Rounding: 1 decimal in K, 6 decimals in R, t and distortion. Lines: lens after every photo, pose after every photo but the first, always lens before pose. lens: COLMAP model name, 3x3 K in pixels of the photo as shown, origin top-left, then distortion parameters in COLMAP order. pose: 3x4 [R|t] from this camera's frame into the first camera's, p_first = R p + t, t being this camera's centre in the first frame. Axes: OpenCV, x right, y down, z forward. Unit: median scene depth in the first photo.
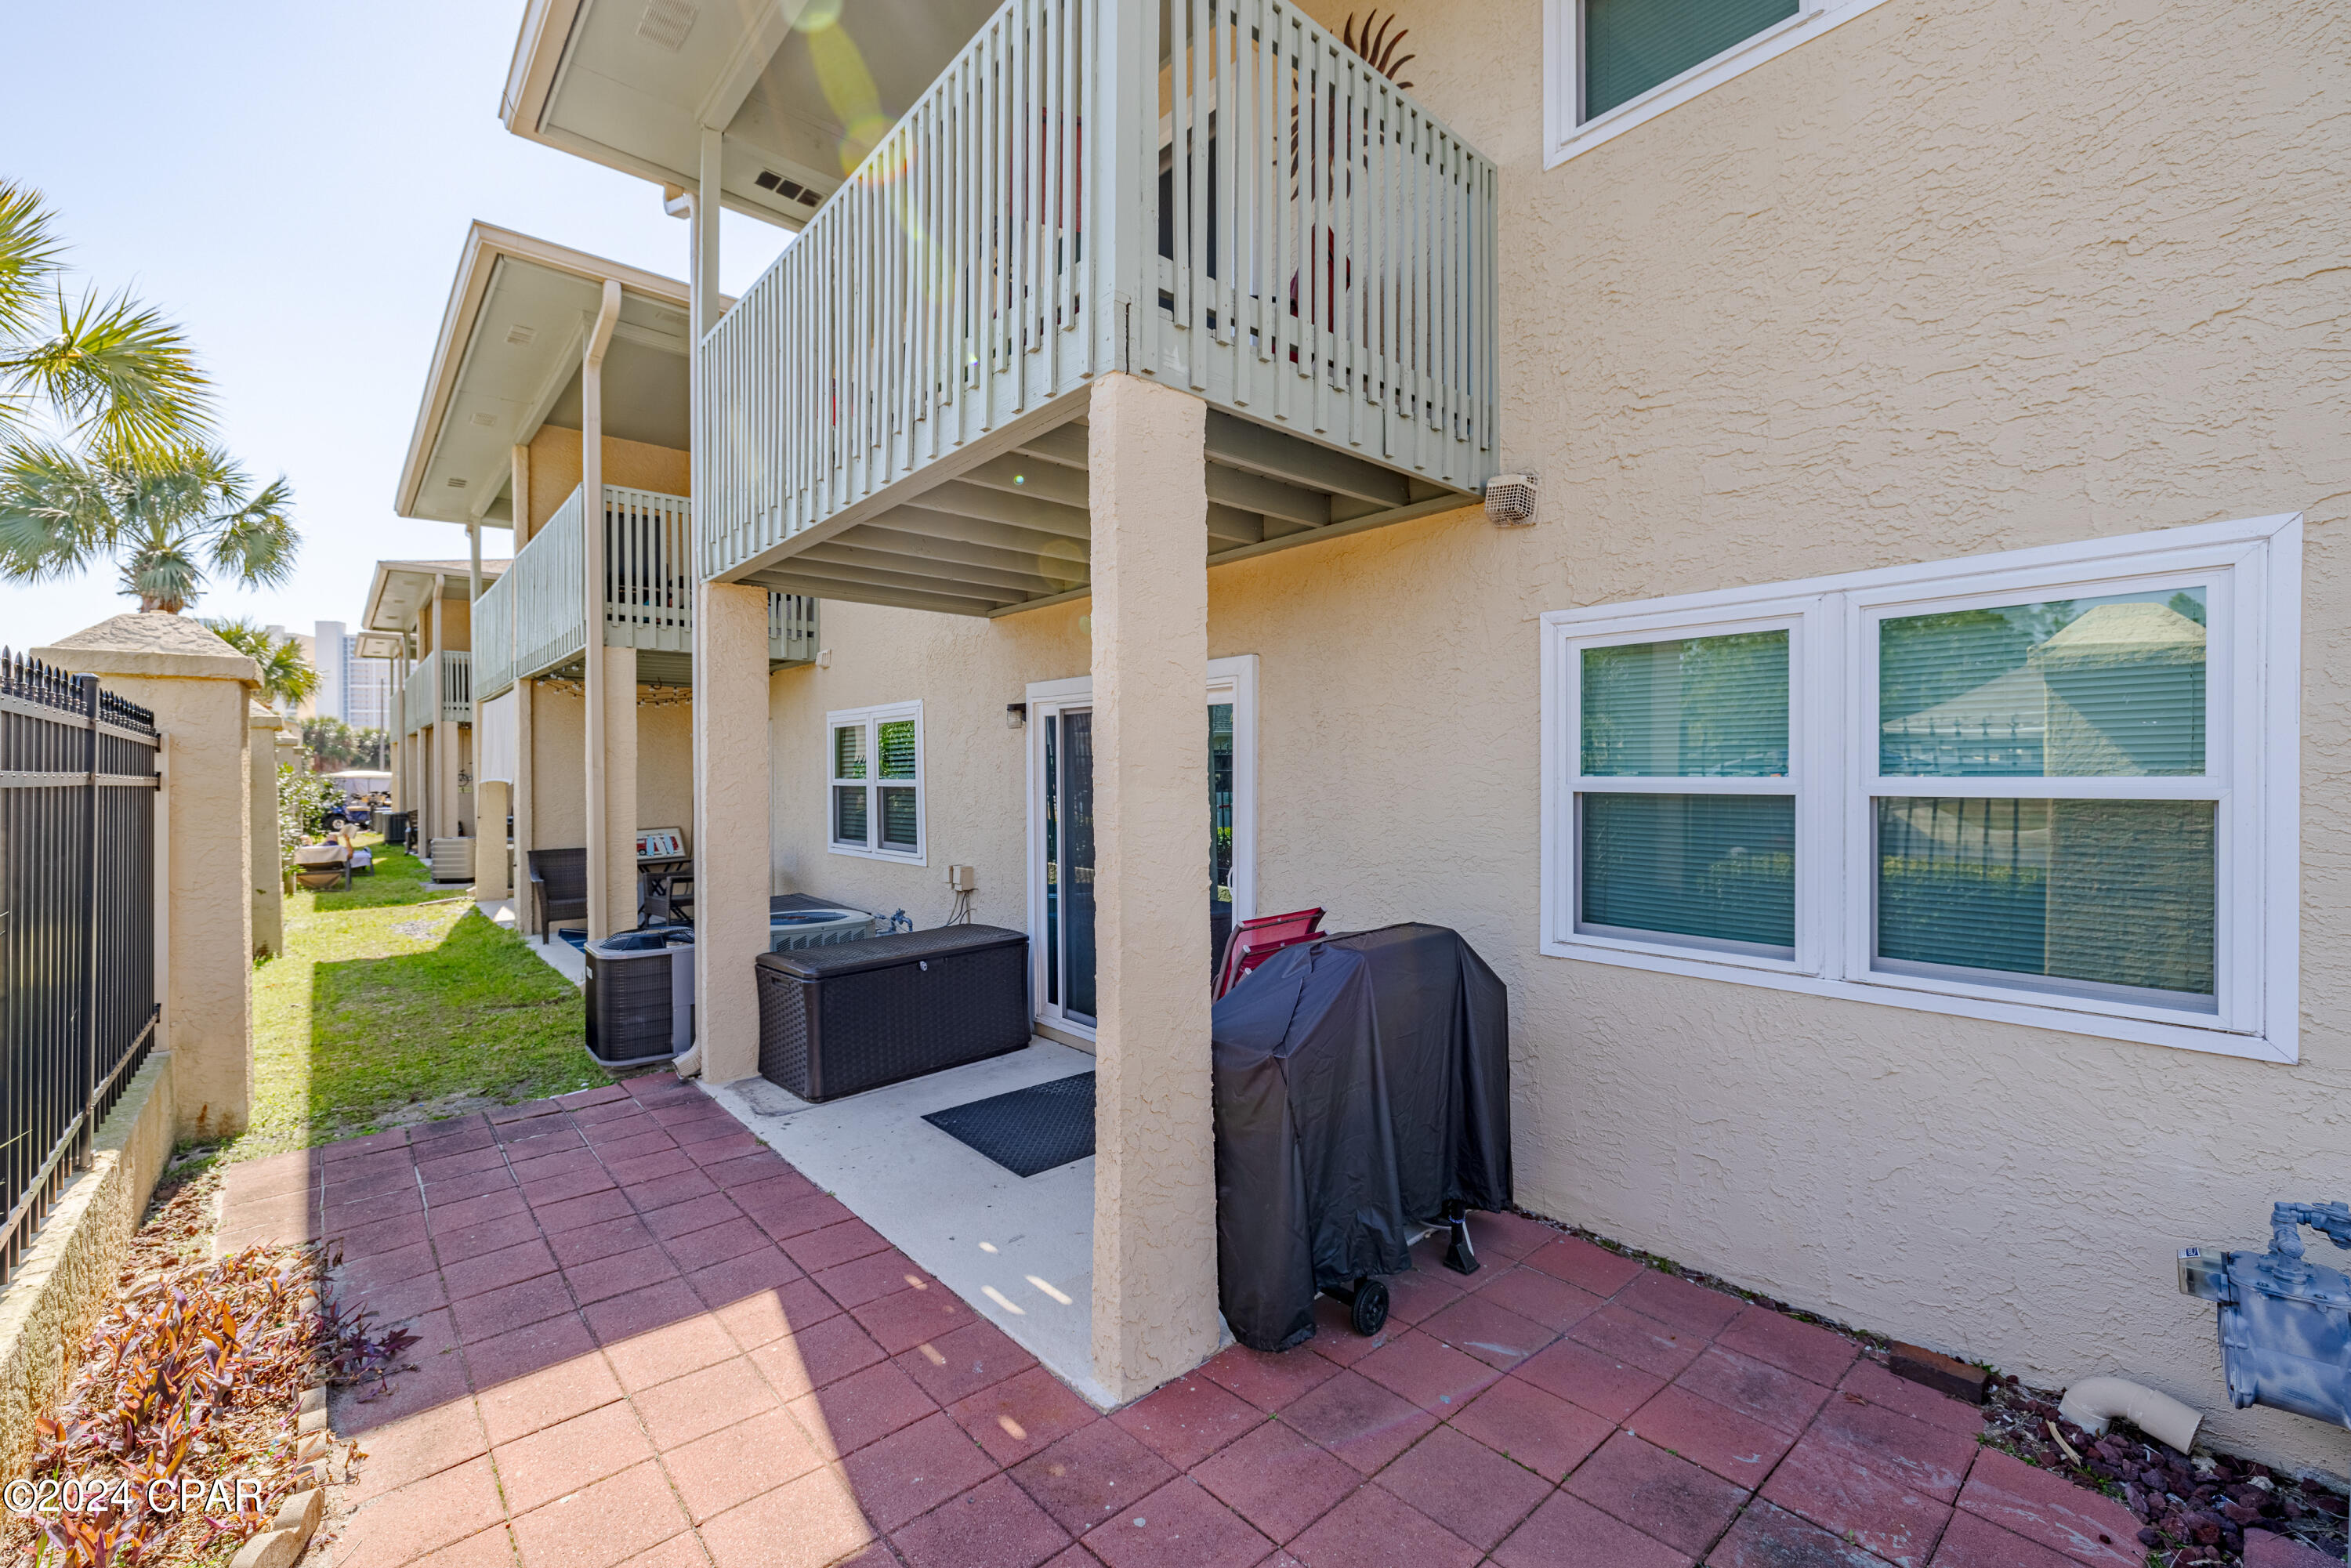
lens RADIAL K [[969.7, 0, 1162.7], [0, 969.7, 778.1], [0, 0, 1]] dist [0.002159, 0.000380]
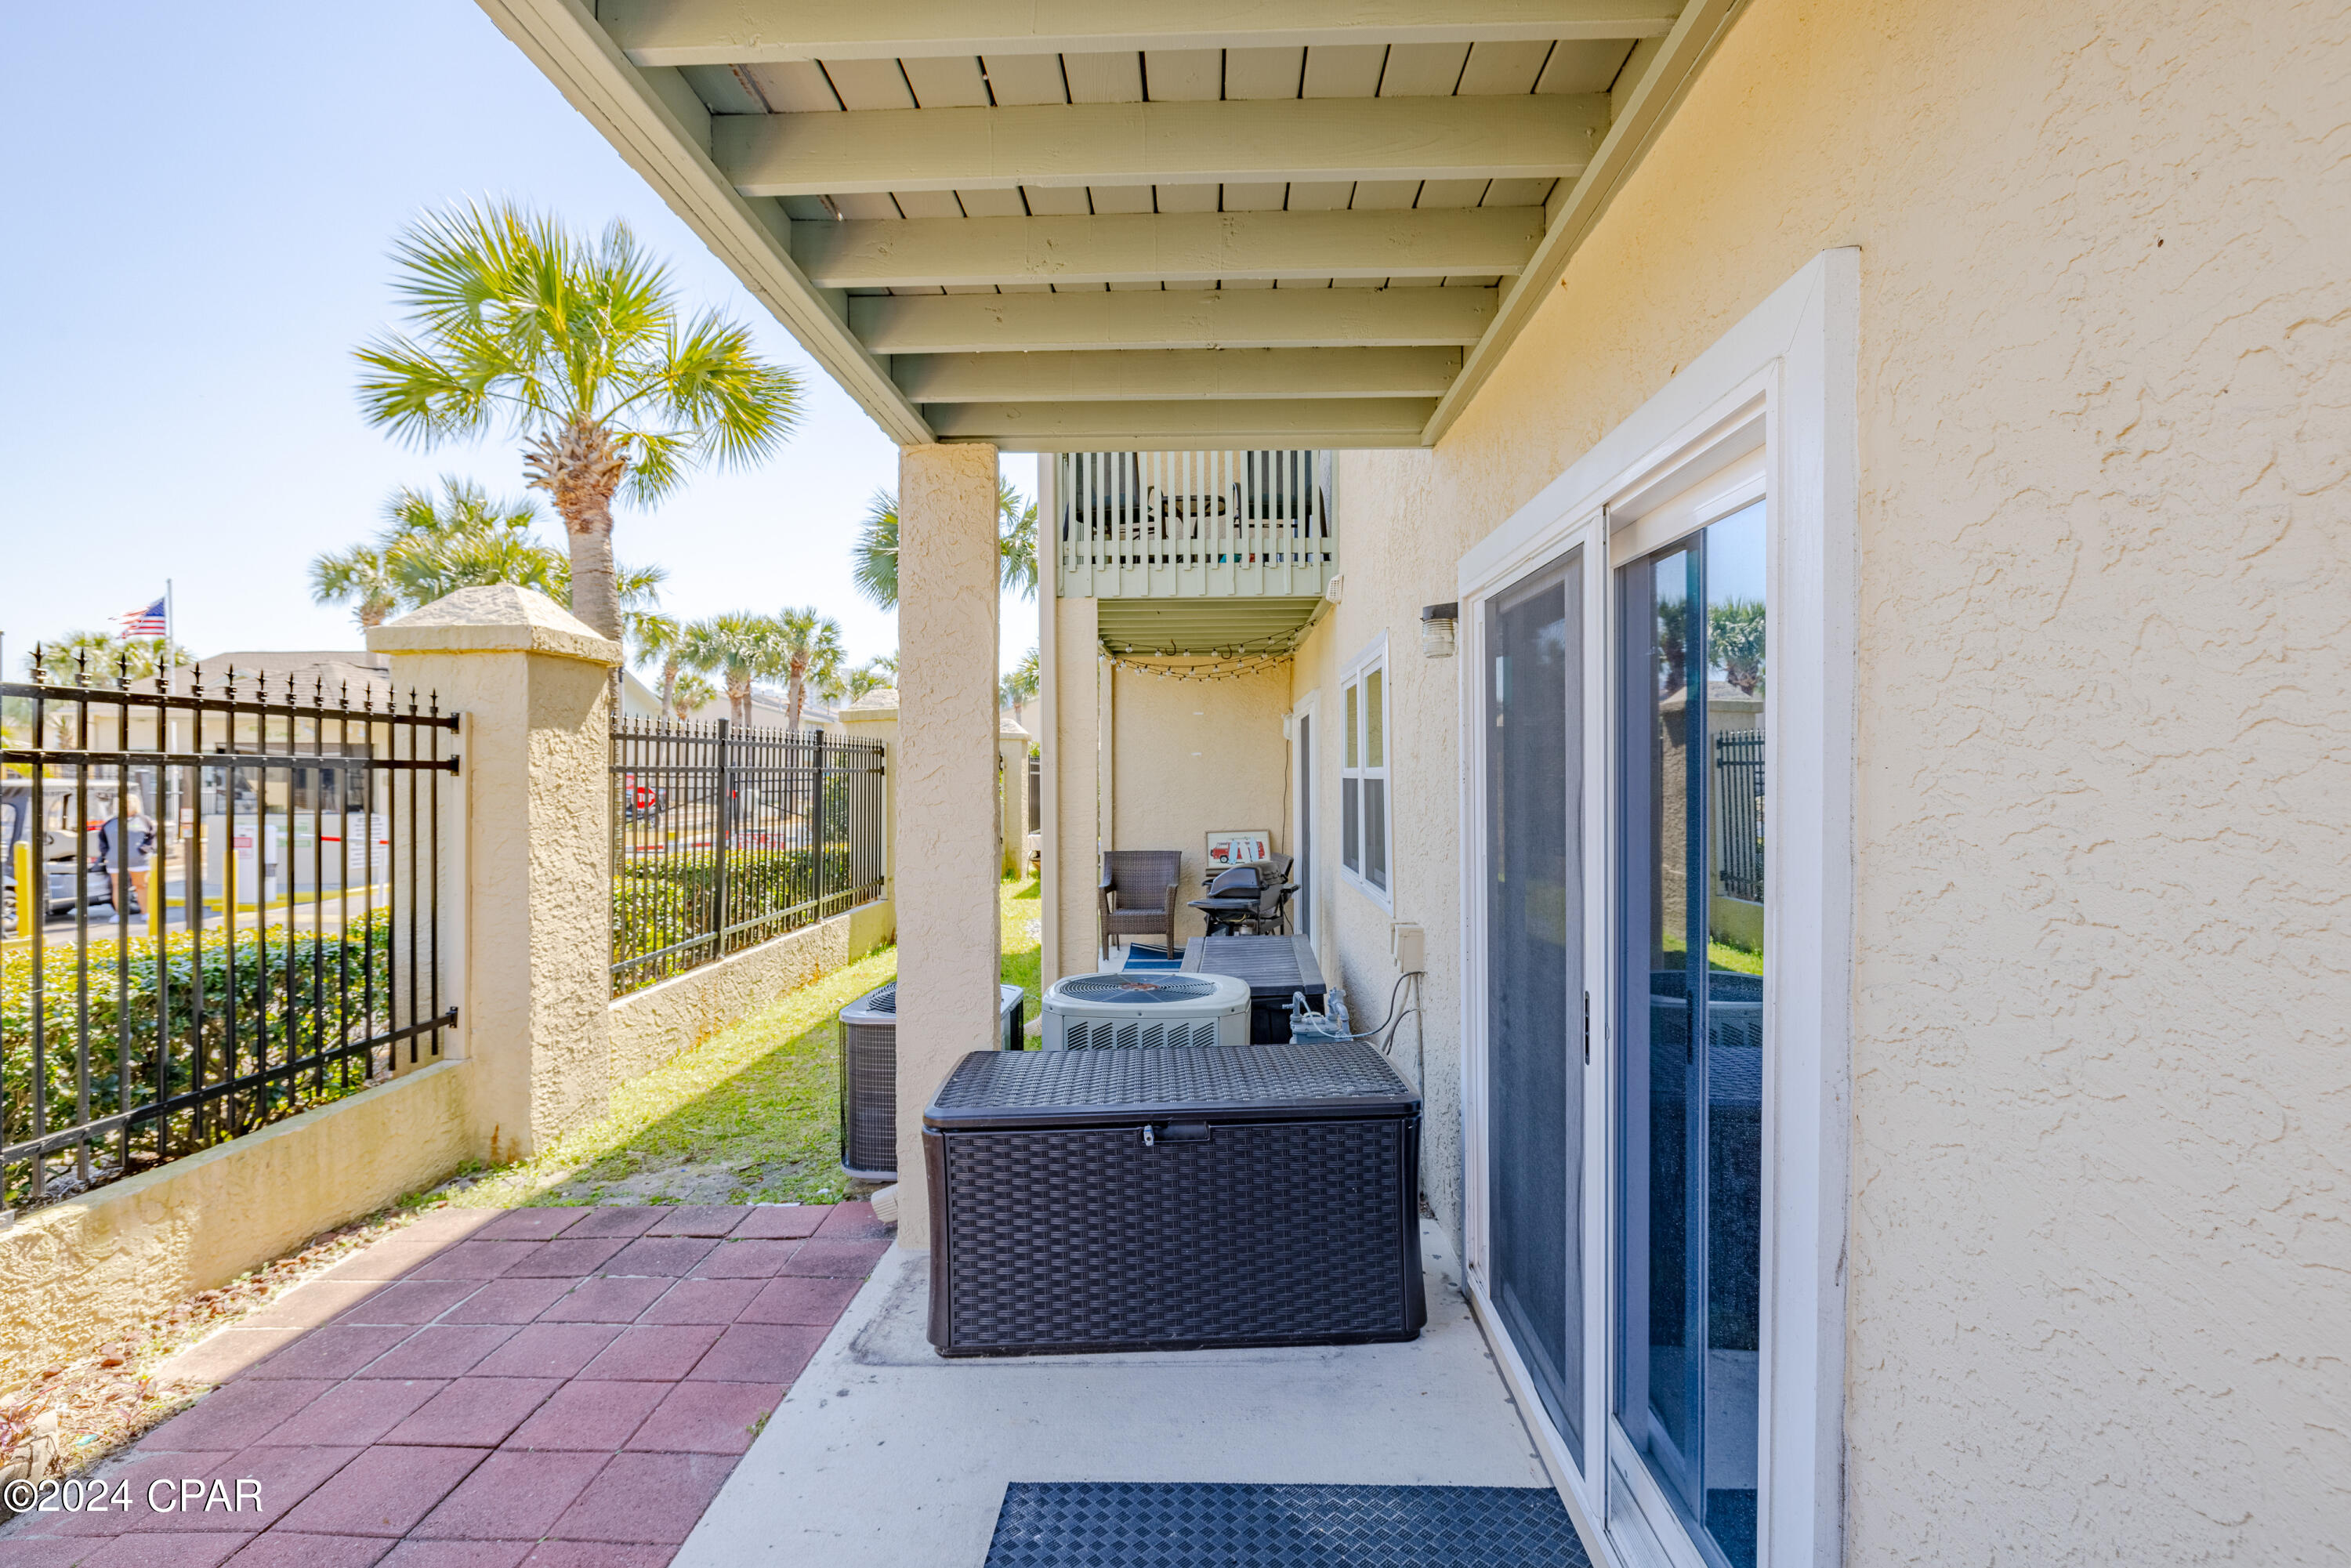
lens RADIAL K [[1093.9, 0, 1189.8], [0, 1093.9, 789.3], [0, 0, 1]] dist [-0.008112, 0.000762]
pose [[0.737607, 0.010615, -0.675147, 0.155185], [-0.001900, 0.999905, 0.013645, 0.009739], [0.675228, -0.008782, 0.737557, 0.648402]]
